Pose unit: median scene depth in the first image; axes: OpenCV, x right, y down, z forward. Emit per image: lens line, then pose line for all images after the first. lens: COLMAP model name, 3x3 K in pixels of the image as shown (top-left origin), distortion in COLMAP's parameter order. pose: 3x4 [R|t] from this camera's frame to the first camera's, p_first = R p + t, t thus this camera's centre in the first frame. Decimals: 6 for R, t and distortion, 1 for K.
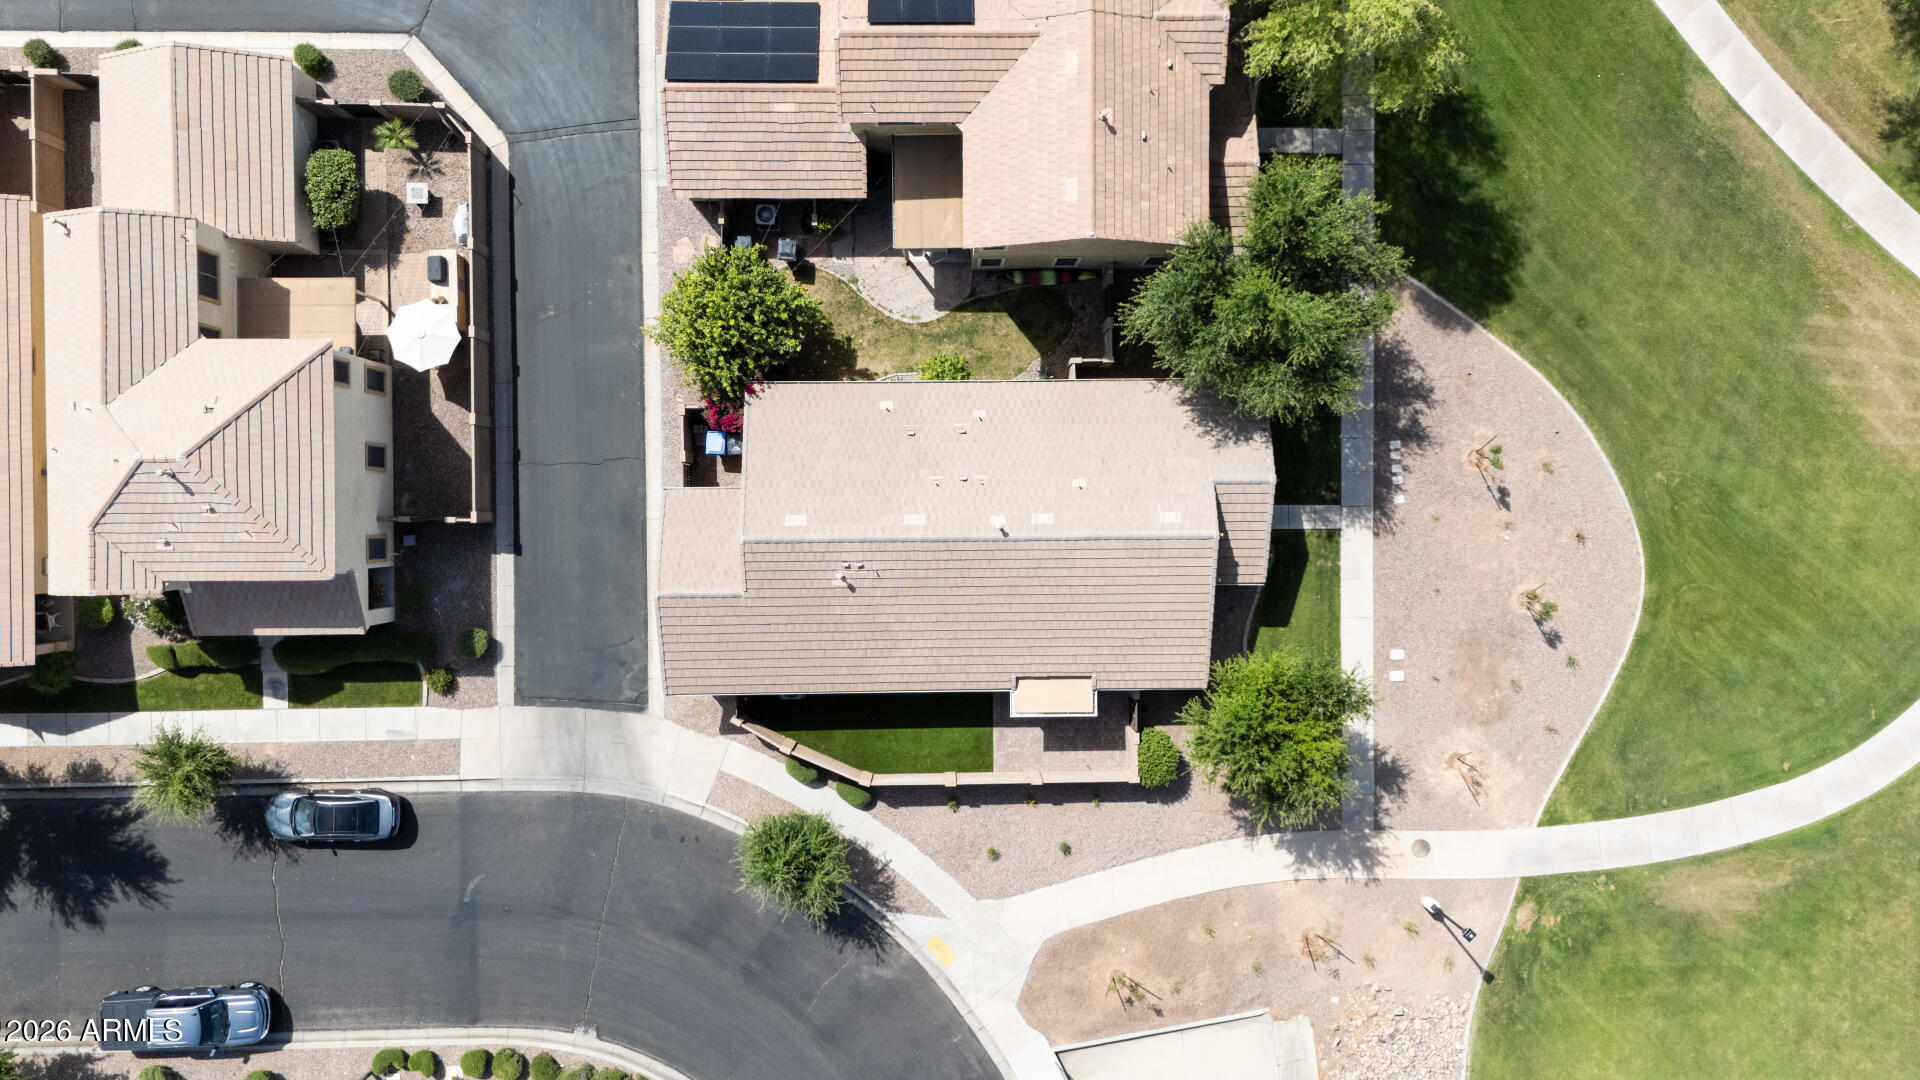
lens RADIAL K [[1422.5, 0, 960.0], [0, 1422.5, 540.0], [0, 0, 1]] dist [0.053003, -0.045709]
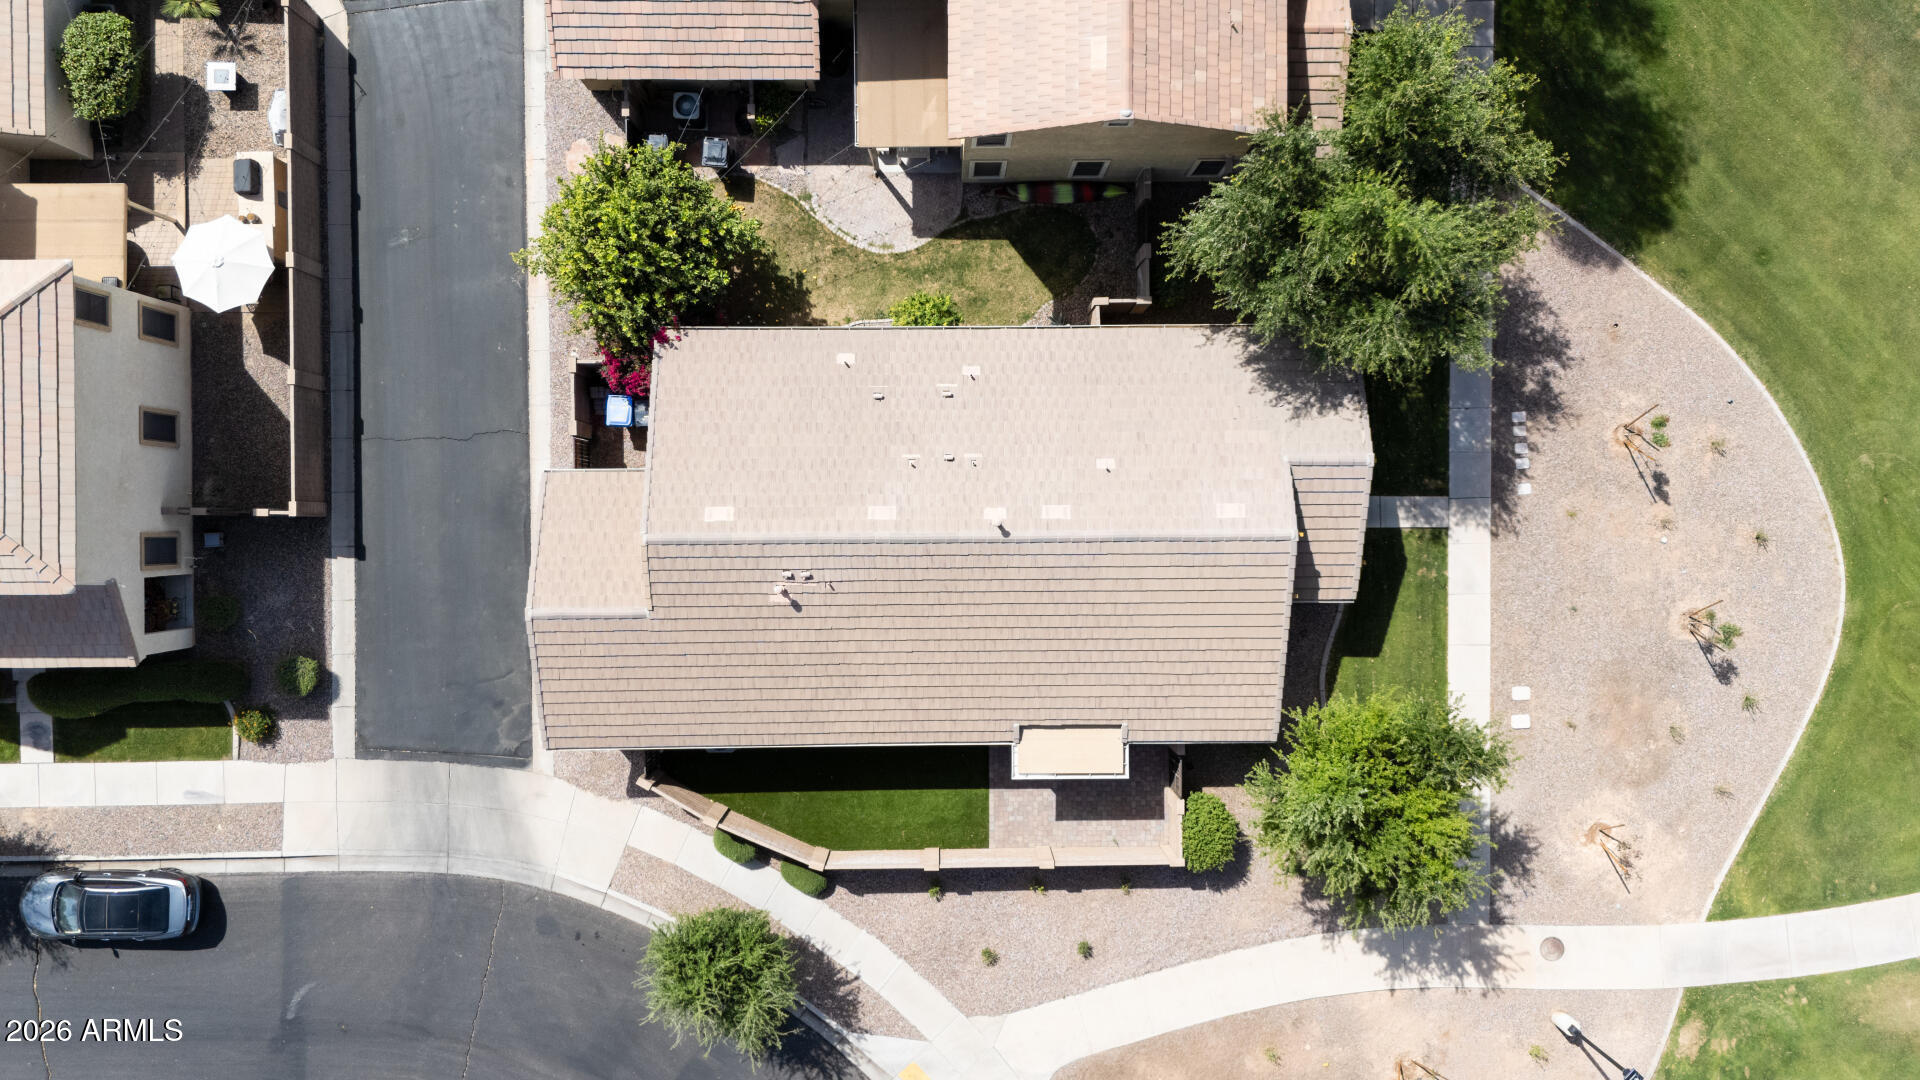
lens RADIAL K [[1422.5, 0, 960.0], [0, 1422.5, 540.0], [0, 0, 1]] dist [0.053003, -0.045709]
pose [[0.999996, 0.002430, -0.001354, 0.008622], [-0.002431, 0.999997, -0.001043, 0.000237], [0.001352, 0.001047, 0.999999, 0.244185]]
